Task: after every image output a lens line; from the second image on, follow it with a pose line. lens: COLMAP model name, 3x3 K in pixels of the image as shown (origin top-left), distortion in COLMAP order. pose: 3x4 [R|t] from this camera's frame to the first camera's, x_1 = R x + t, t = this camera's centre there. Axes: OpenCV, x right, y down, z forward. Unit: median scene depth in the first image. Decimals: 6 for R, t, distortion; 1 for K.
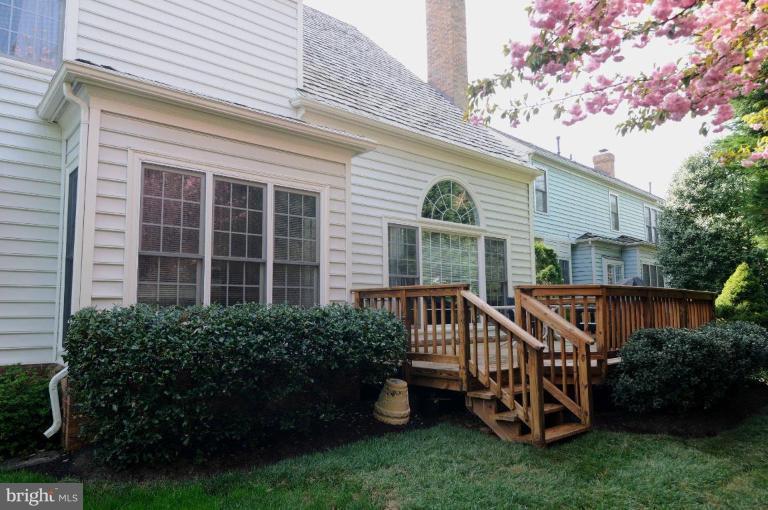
lens RADIAL K [[511.9, 0, 383.5], [0, 511.9, 257.3], [0, 0, 1]] dist [-0.005334, -0.003813]
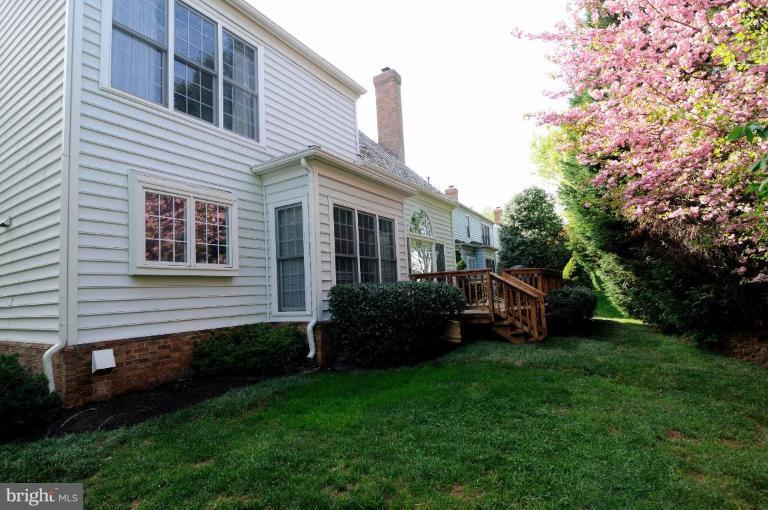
lens RADIAL K [[377.1, 0, 384.6], [0, 377.1, 255.3], [0, 0, 1]] dist [-0.003148, -0.000078]
pose [[0.956747, -0.011204, 0.290704, -0.493208], [0.011562, 0.999933, 0.000485, -0.004277], [-0.290690, 0.002898, 0.956813, -0.210188]]
